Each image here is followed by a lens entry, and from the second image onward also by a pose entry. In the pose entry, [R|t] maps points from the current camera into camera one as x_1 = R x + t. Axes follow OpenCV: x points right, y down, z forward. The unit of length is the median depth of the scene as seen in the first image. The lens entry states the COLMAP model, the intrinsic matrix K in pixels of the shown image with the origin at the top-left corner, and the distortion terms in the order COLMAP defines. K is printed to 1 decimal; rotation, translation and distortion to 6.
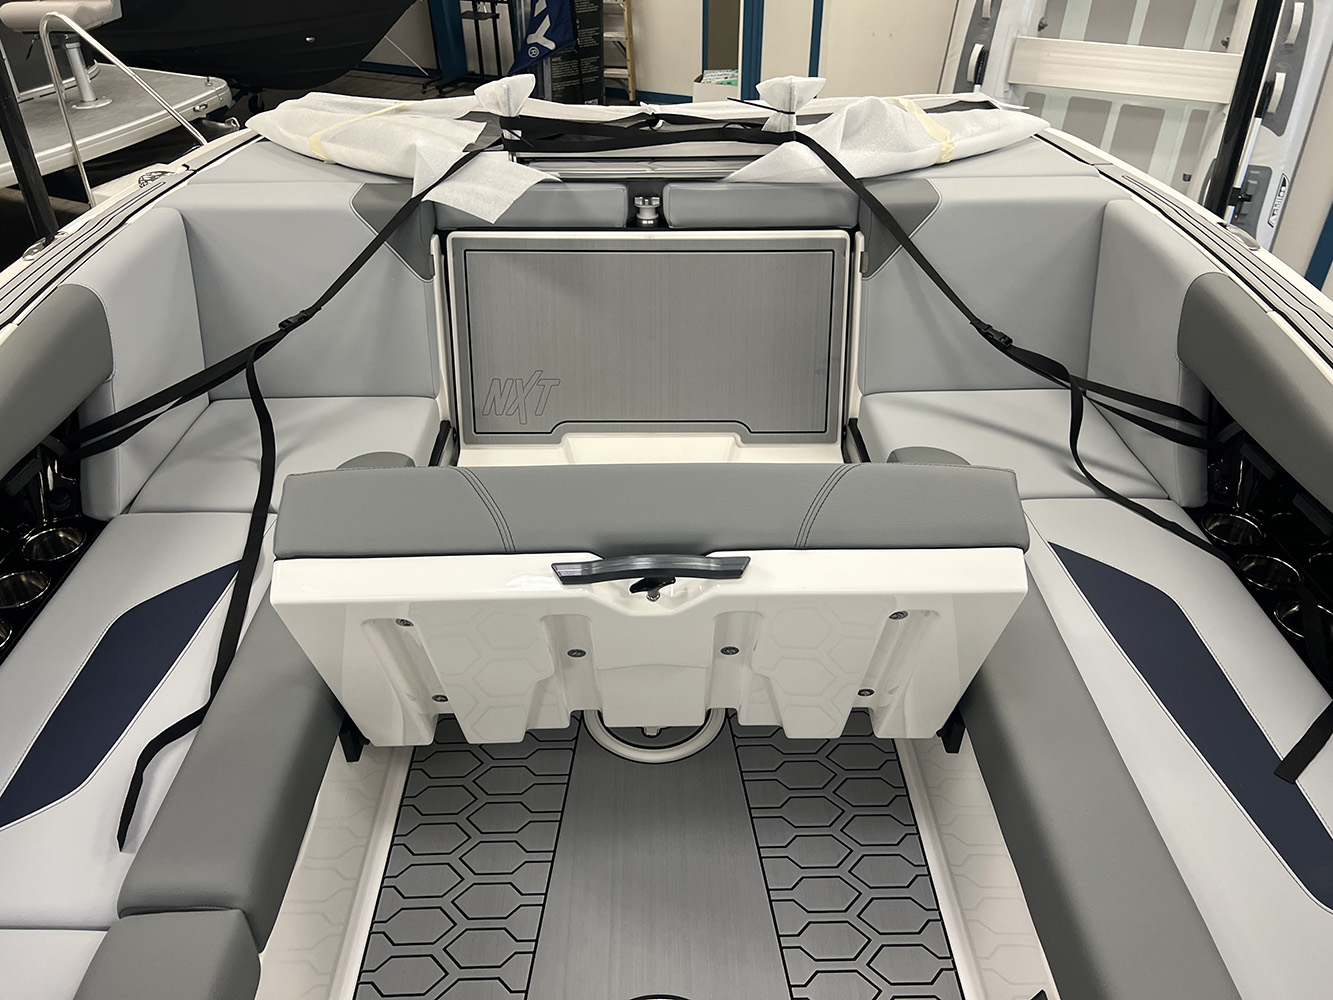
lens RADIAL K [[1000.1, 0, 670.8], [0, 1000.1, 482.7], [0, 0, 1]] dist [0.048354, -0.050653]
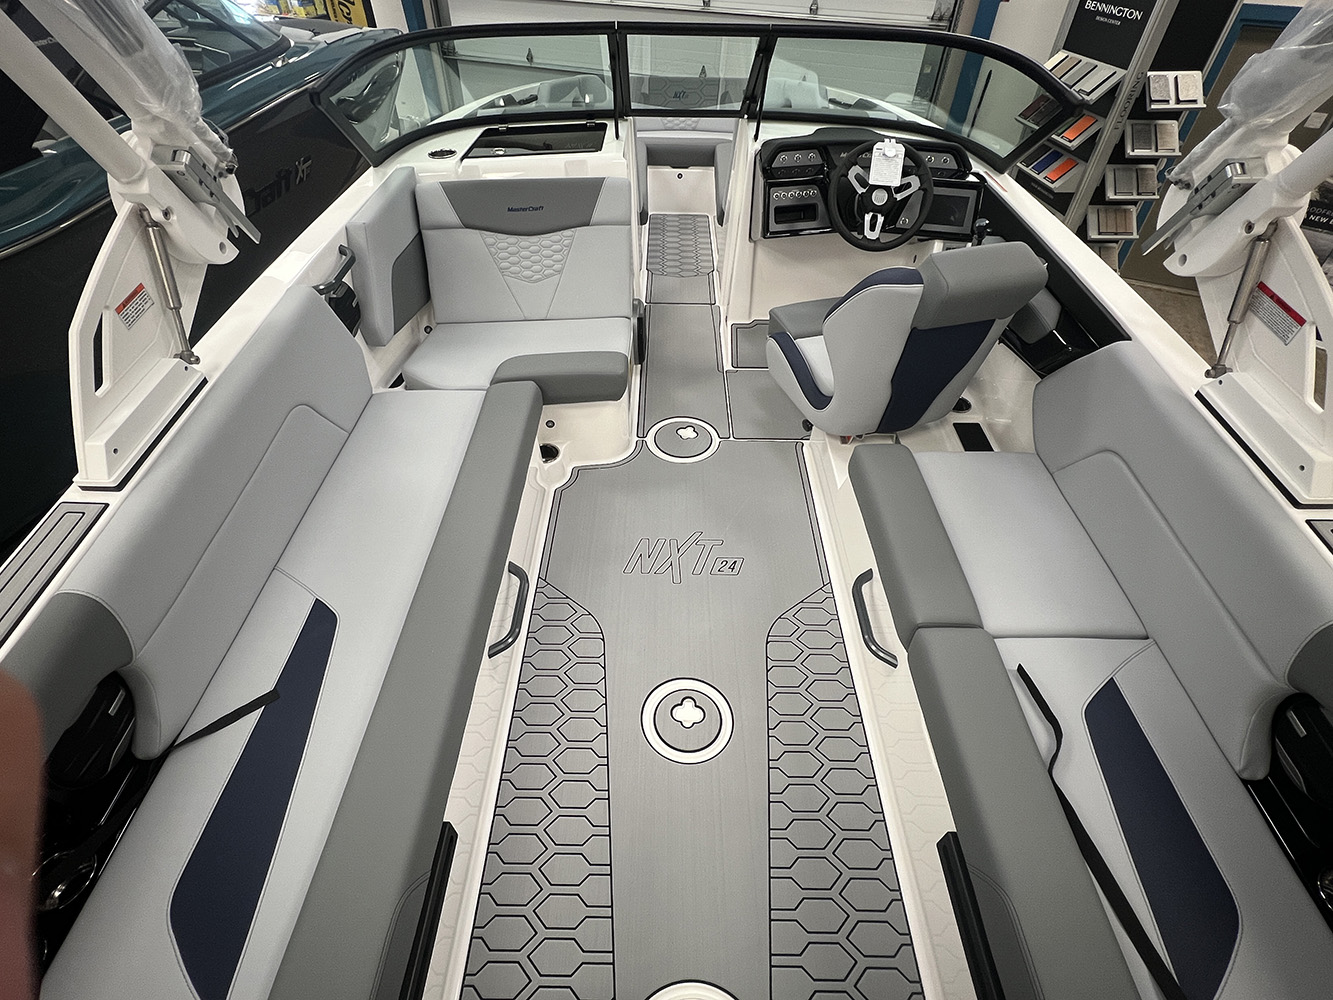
lens RADIAL K [[655.7, 0, 659.8], [0, 655.7, 498.8], [0, 0, 1]] dist [-0.001434, 0.000114]
pose [[-0.999361, -0.028195, 0.021987, 0.016289], [0.015610, 0.209191, 0.977750, -0.451182], [-0.032167, 0.977468, -0.208617, 0.576031]]
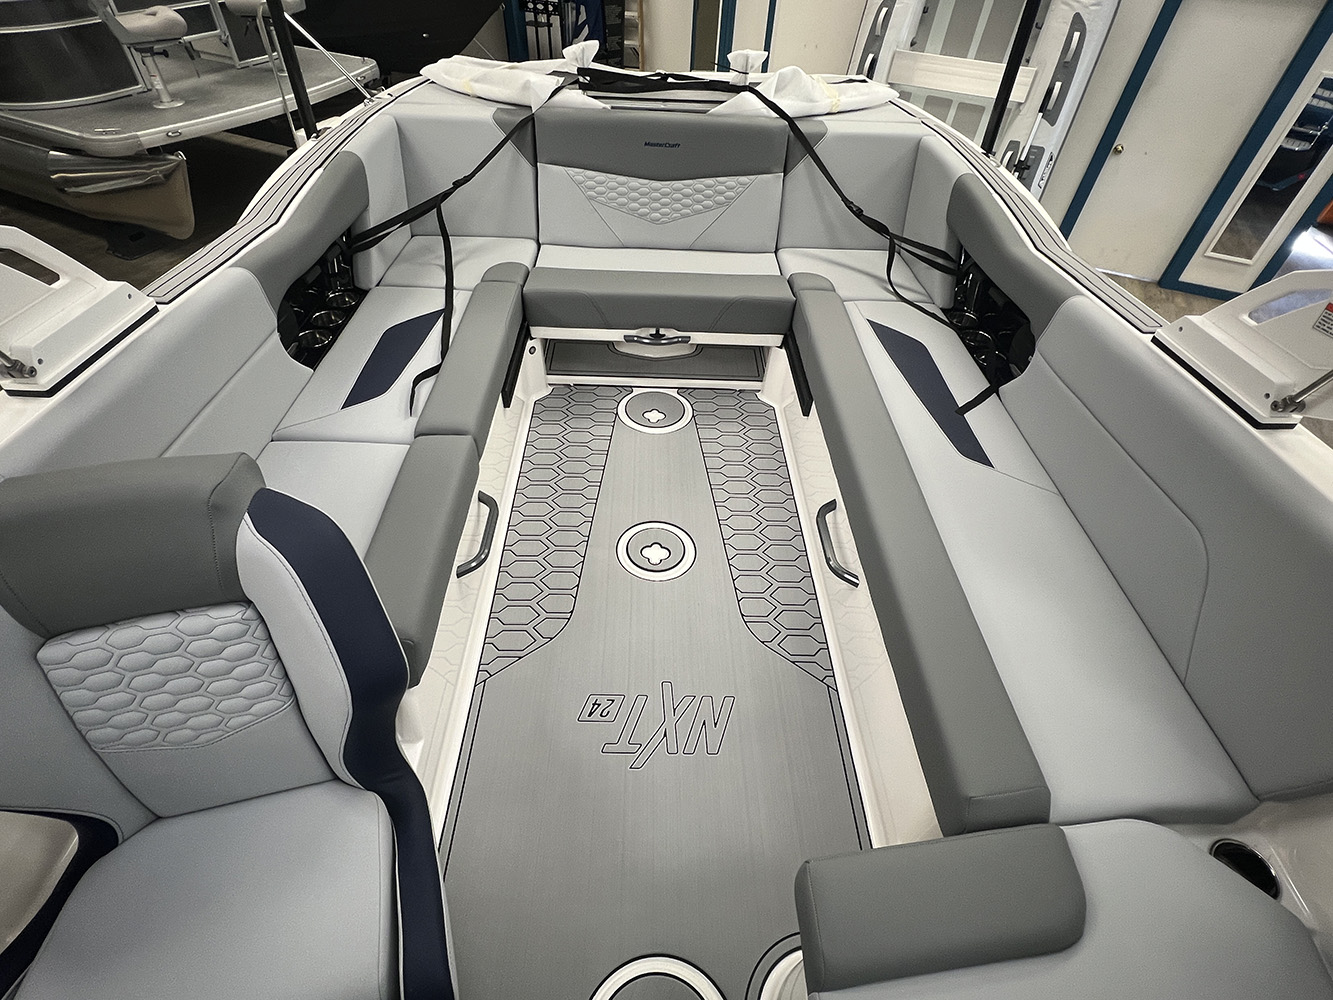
lens RADIAL K [[655.7, 0, 659.8], [0, 655.7, 498.8], [0, 0, 1]] dist [-0.001434, 0.000114]
pose [[0.999163, 0.037641, 0.016023, -0.020206], [-0.039884, 0.983422, 0.176892, 0.160307], [-0.009099, -0.177383, 0.984100, -0.236649]]
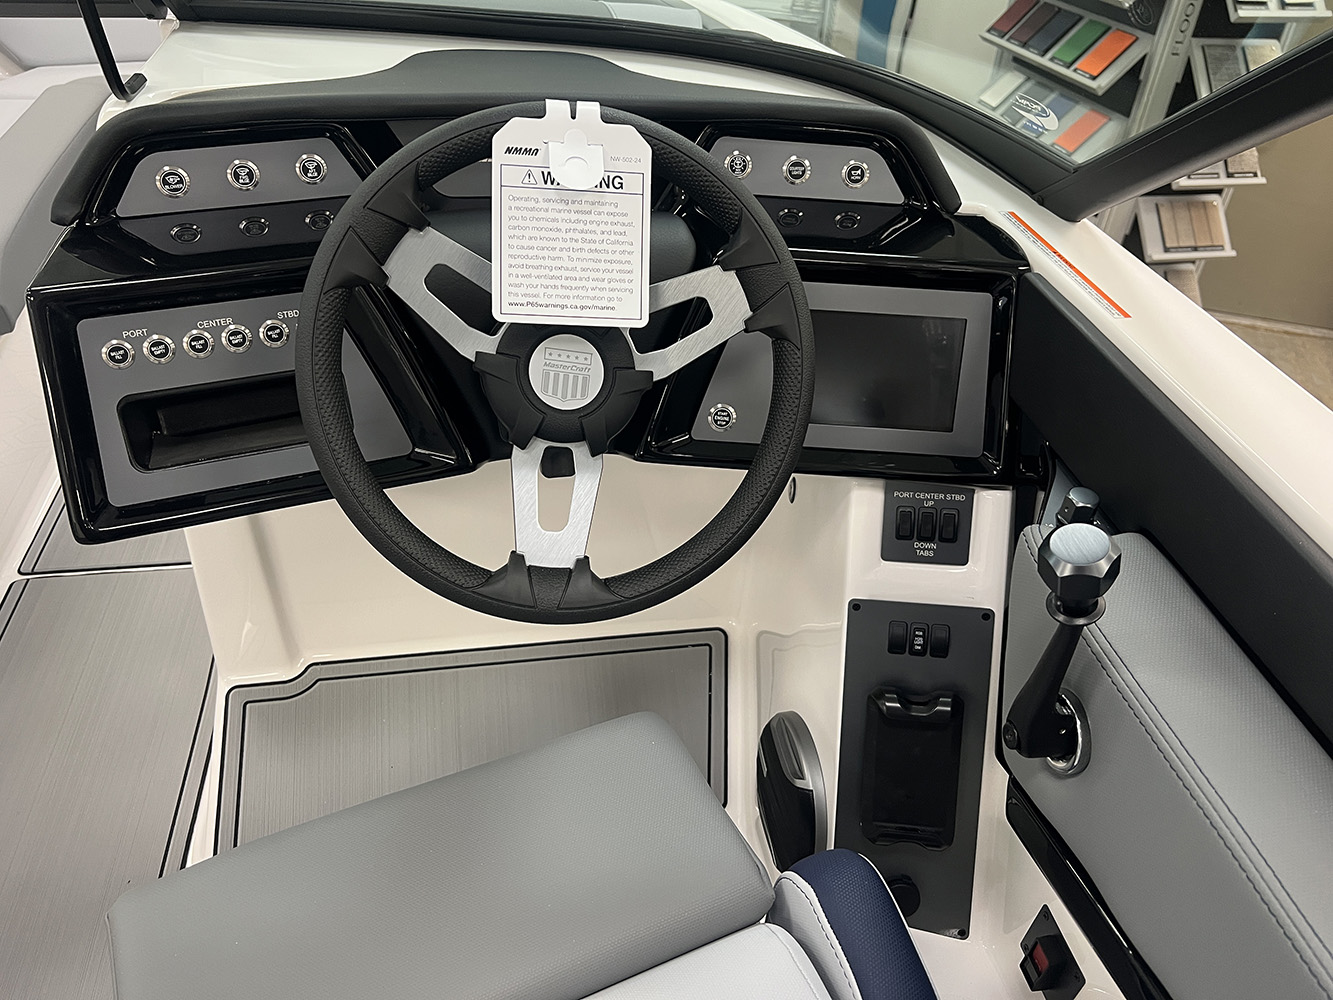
lens RADIAL K [[1003.7, 0, 666.5], [0, 1003.7, 500.0], [0, 0, 1]] dist [0.048395, -0.069068]
pose [[-0.987710, 0.051324, -0.147630, -0.283892], [-0.124665, 0.311030, 0.942189, 0.185818], [0.094274, 0.949013, -0.300809, 0.008685]]
